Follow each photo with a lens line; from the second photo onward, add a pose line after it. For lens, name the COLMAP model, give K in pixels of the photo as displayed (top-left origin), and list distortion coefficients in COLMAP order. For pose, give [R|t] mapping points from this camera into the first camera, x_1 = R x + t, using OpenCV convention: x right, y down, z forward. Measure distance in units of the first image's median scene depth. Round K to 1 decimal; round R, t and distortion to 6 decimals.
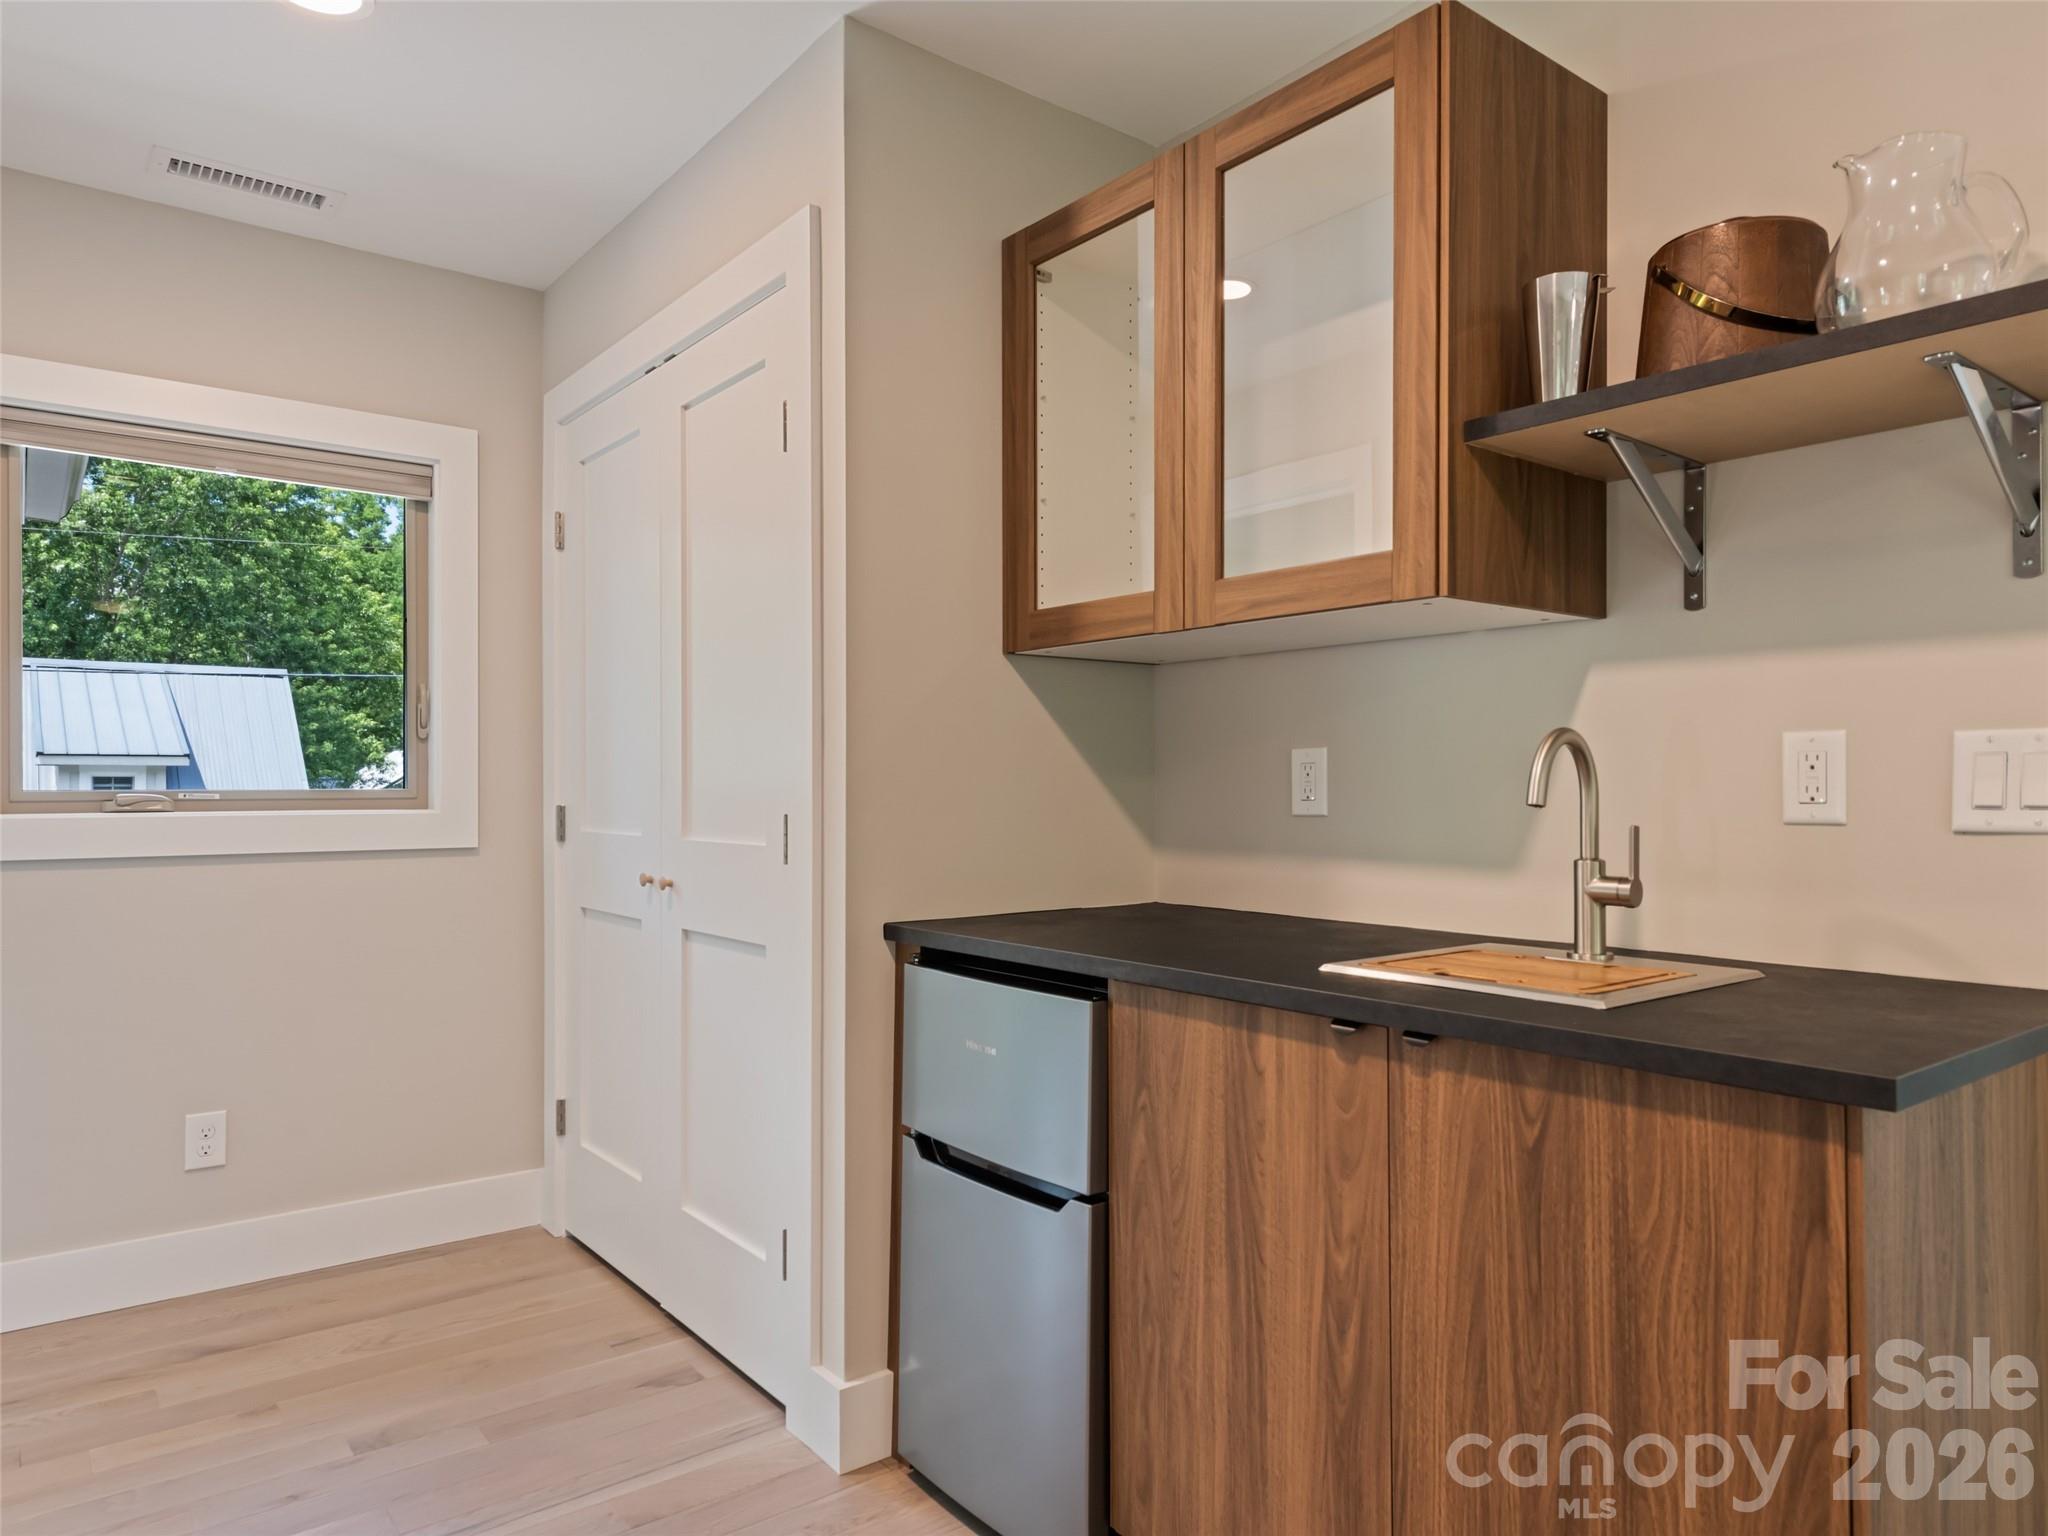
lens RADIAL K [[1315.1, 0, 1024.0], [0, 1315.1, 768.0], [0, 0, 1]] dist [0.002226, 0.000245]
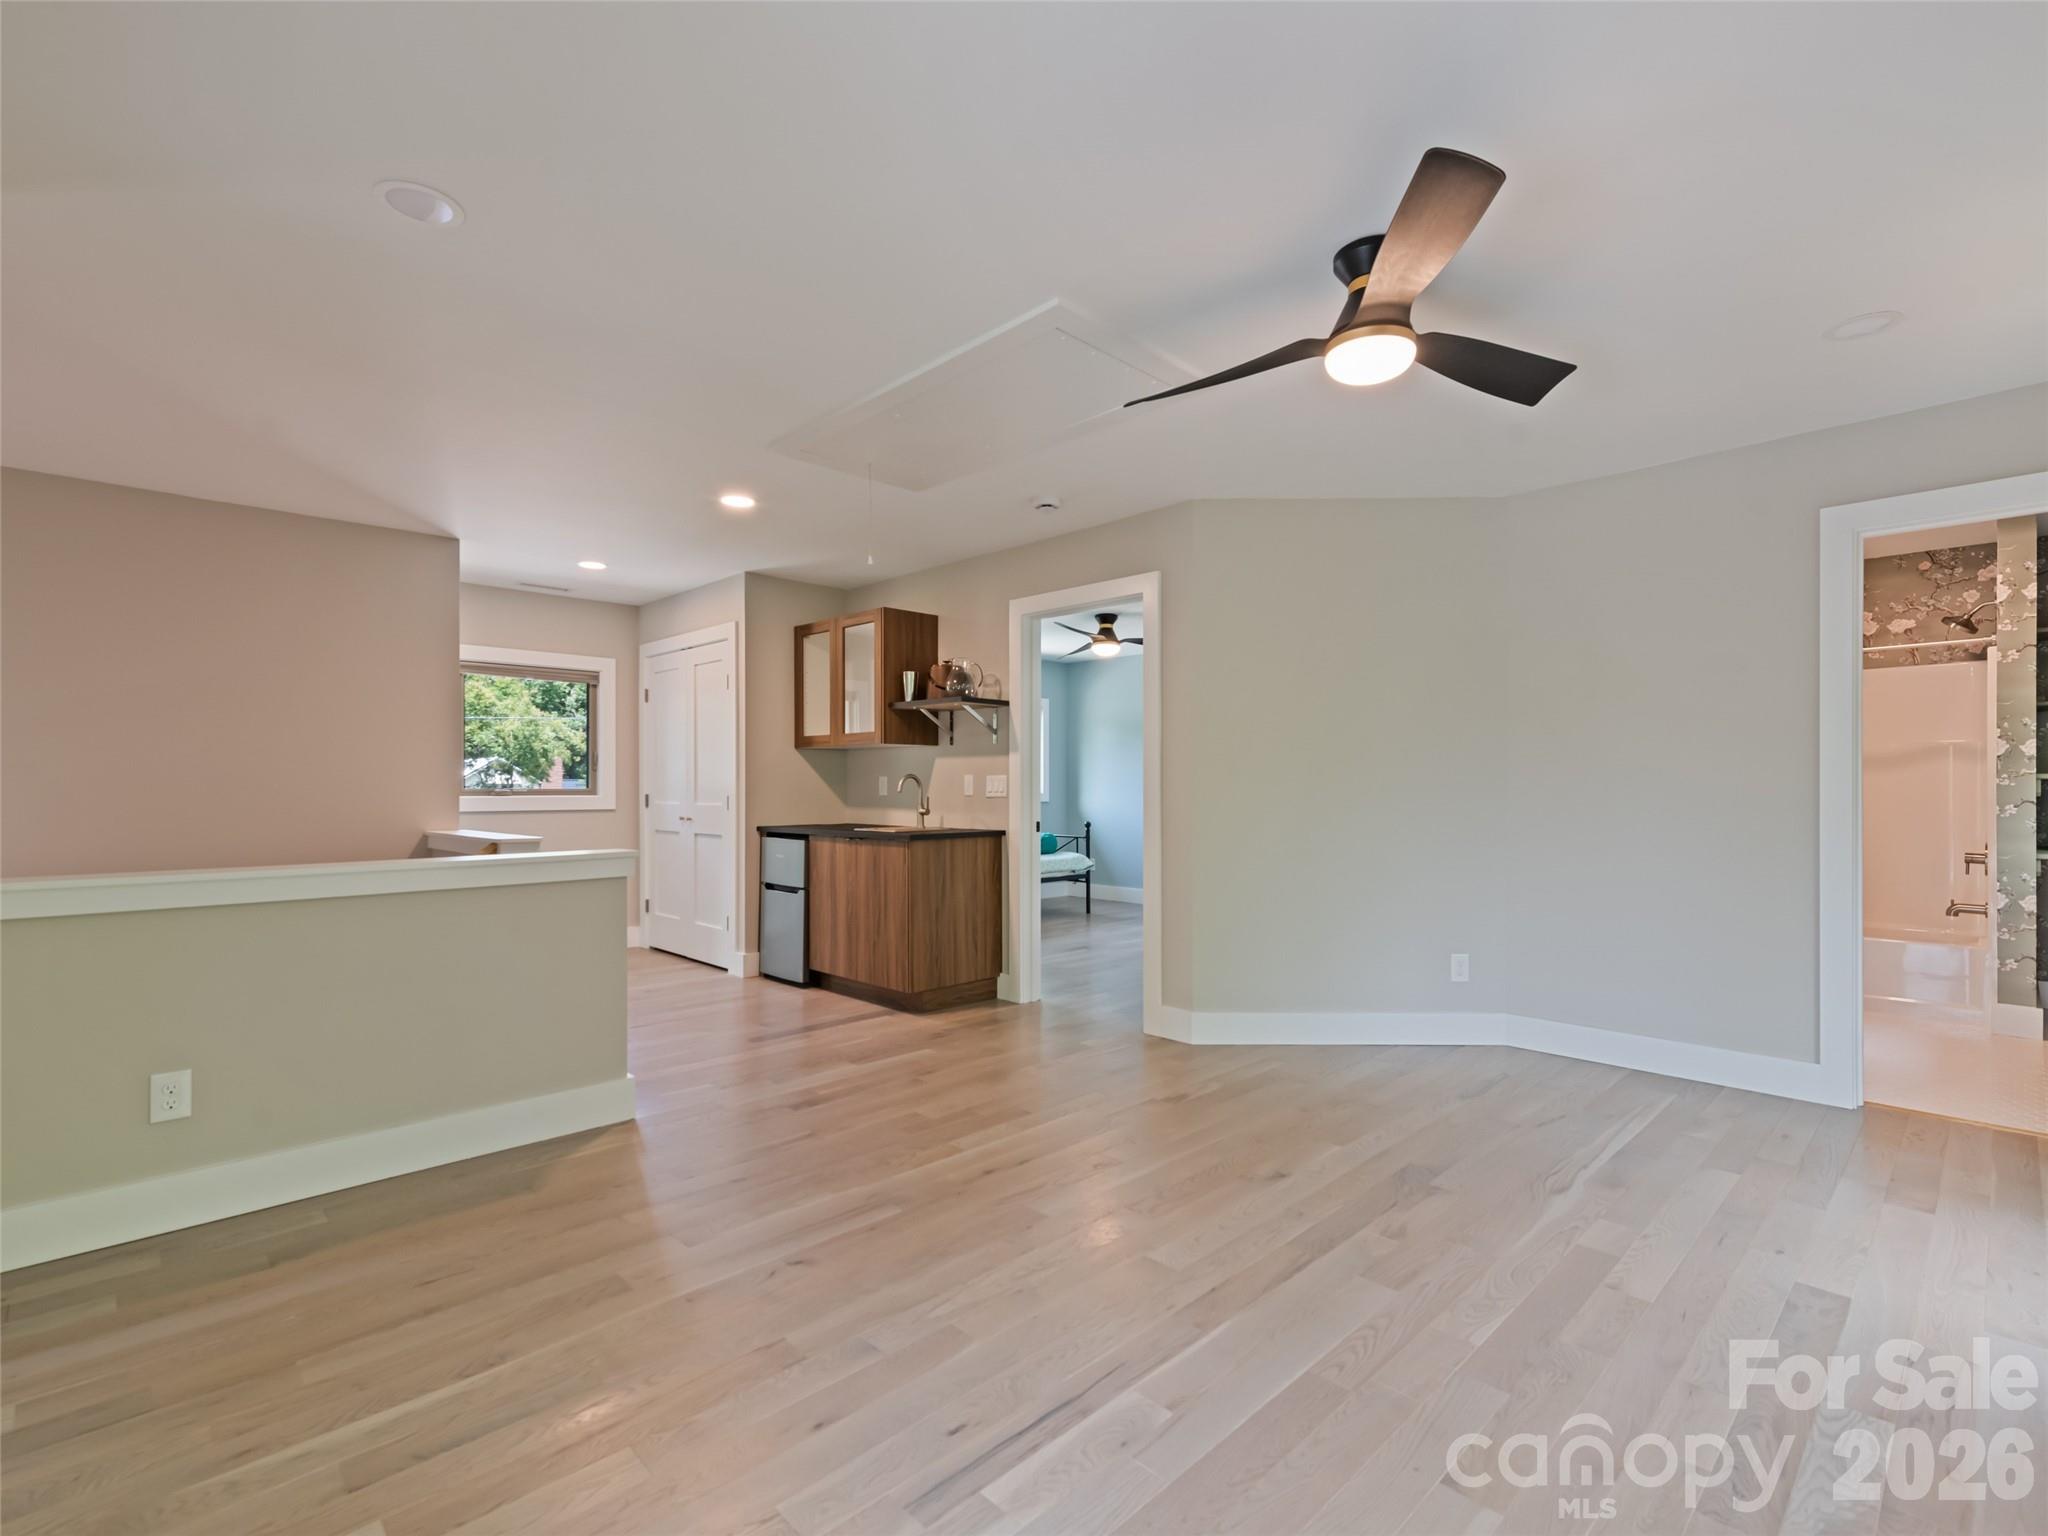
lens RADIAL K [[919.1, 0, 1025.9], [0, 919.1, 800.2], [0, 0, 1]] dist [0.013937, -0.000653]
pose [[0.992998, 0.004733, 0.118038, 0.327514], [-0.007393, 0.999728, 0.022113, -0.010752], [-0.117901, -0.022831, 0.992763, -1.575547]]
